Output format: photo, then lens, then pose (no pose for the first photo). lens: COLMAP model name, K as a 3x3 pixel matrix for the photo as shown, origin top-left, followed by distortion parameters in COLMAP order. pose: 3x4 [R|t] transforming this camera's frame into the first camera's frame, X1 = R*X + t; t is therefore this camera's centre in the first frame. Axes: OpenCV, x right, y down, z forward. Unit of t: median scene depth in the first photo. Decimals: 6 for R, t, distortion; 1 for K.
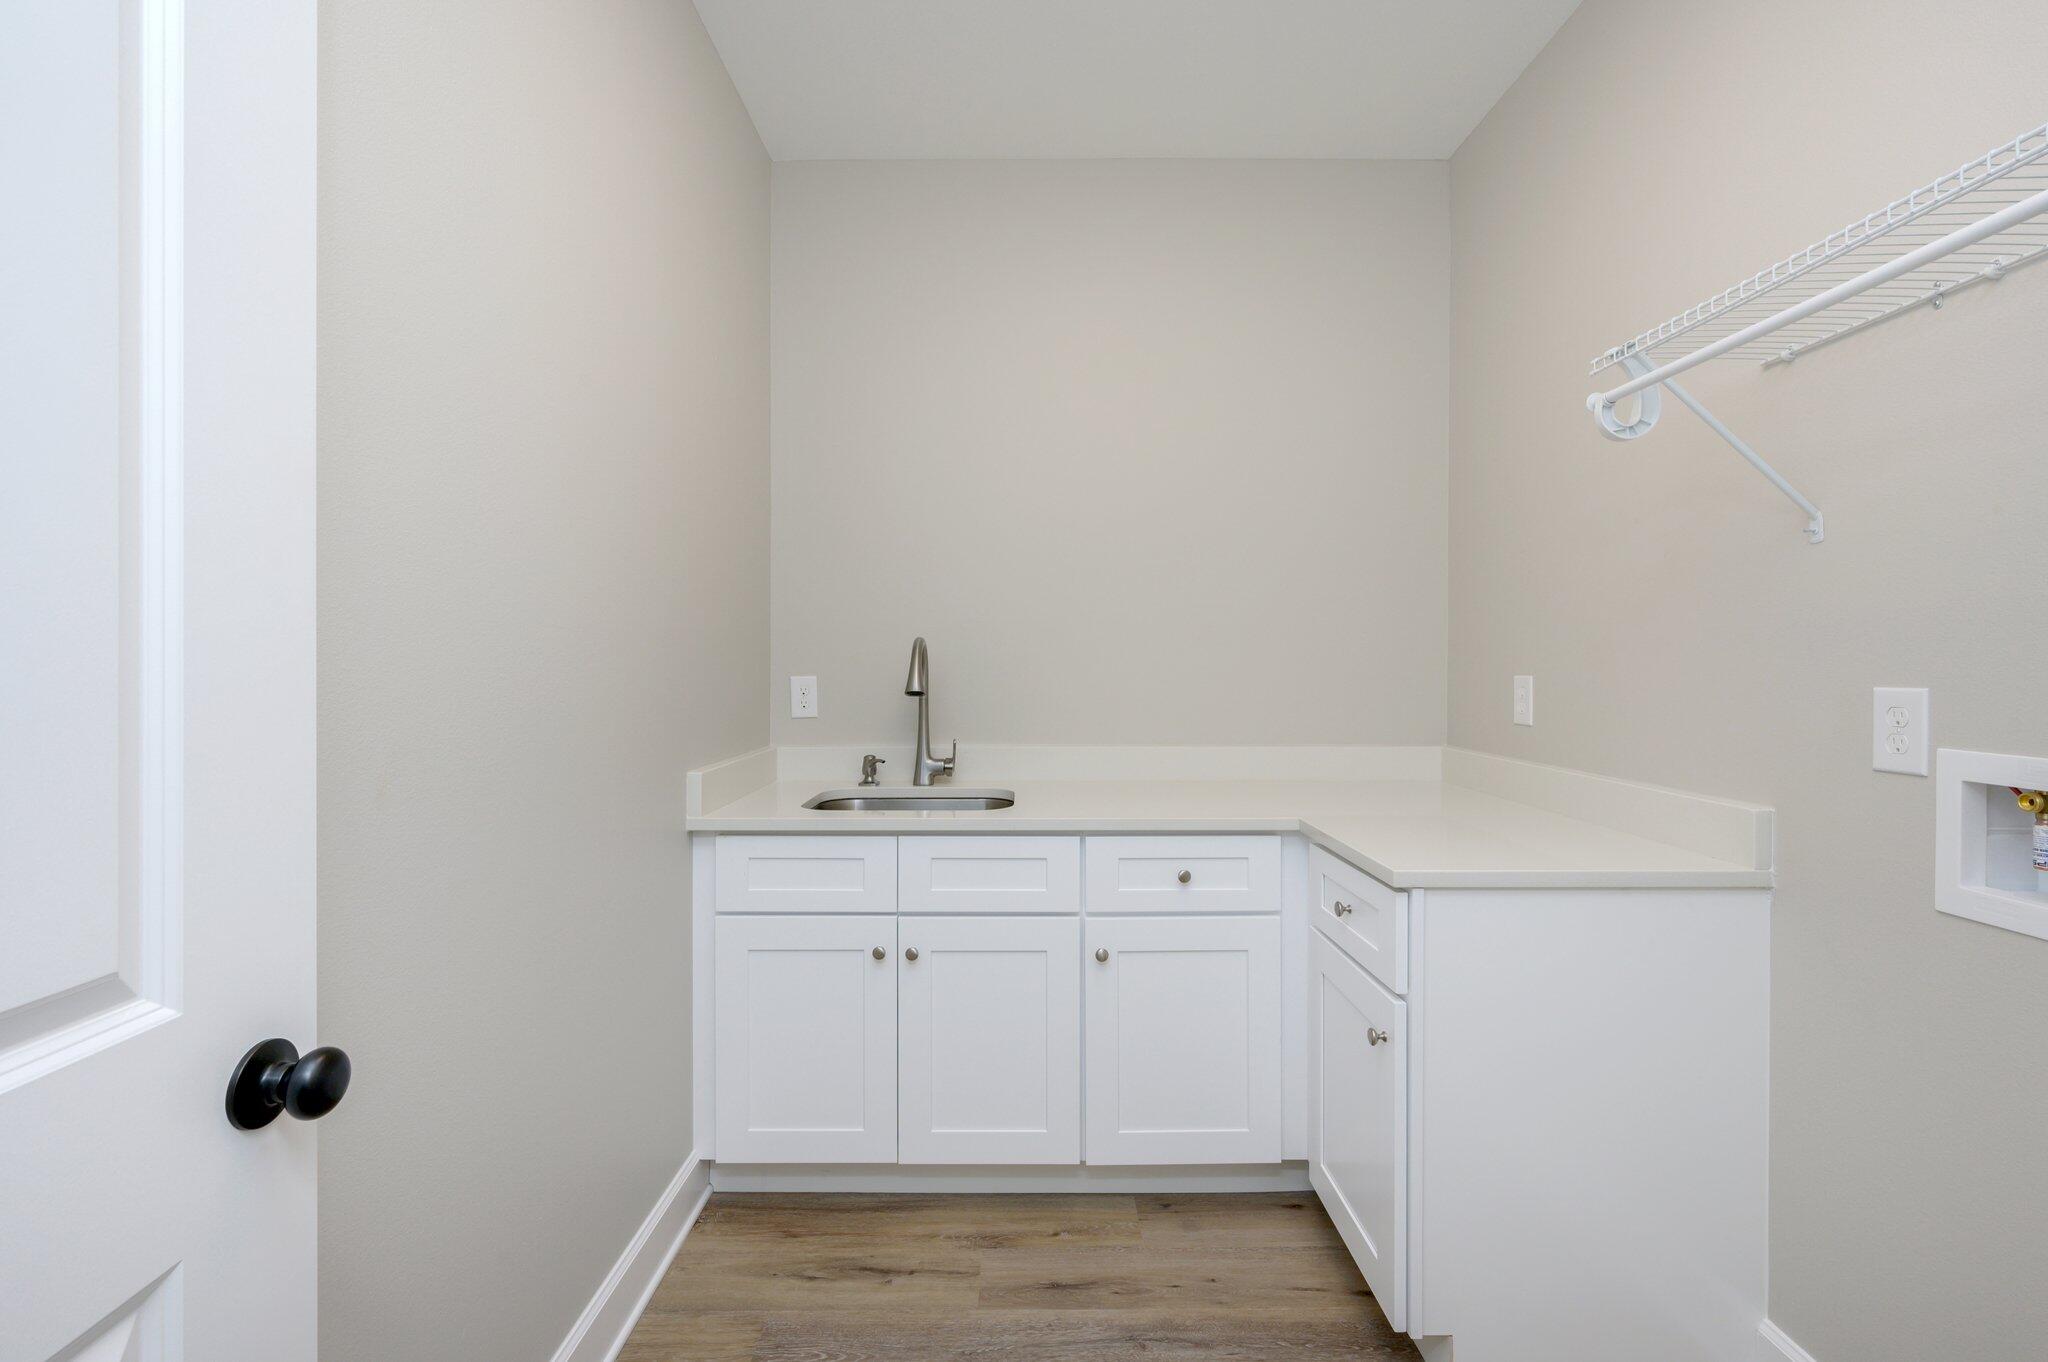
lens RADIAL K [[881.4, 0, 1027.2], [0, 881.4, 652.7], [0, 0, 1]] dist [-0.000891, -0.000141]
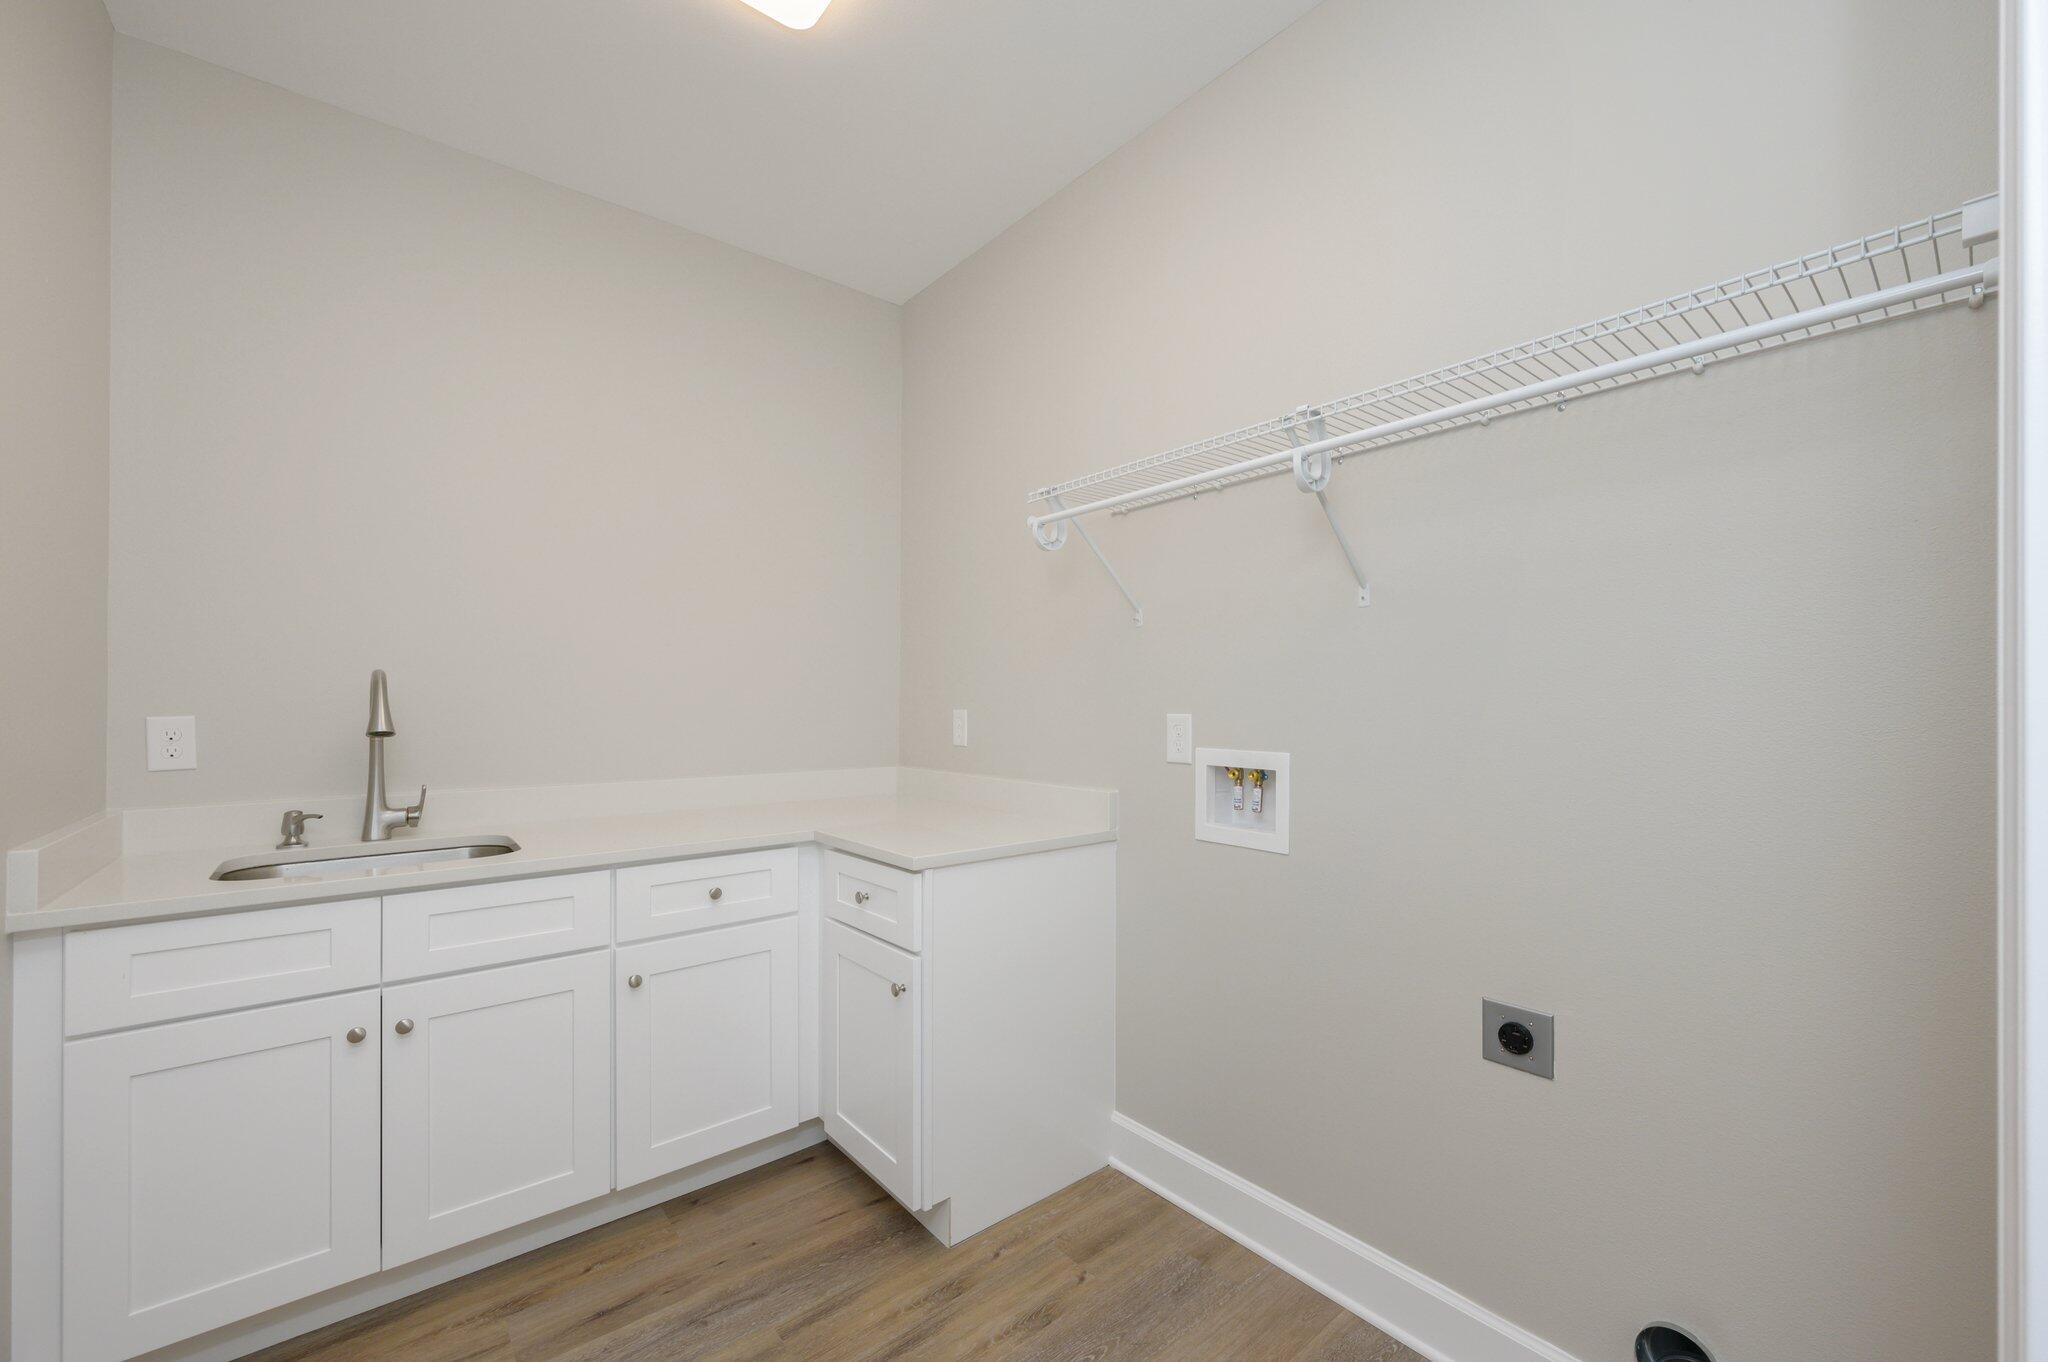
lens RADIAL K [[818.5, 0, 1024.0], [0, 818.5, 681.0], [0, 0, 1]] dist [-0.000816, -0.000160]
pose [[0.773570, 0.015954, 0.633511, -0.181084], [-0.007878, 0.999848, -0.015559, 0.001672], [-0.633662, 0.007045, 0.773578, -0.036638]]
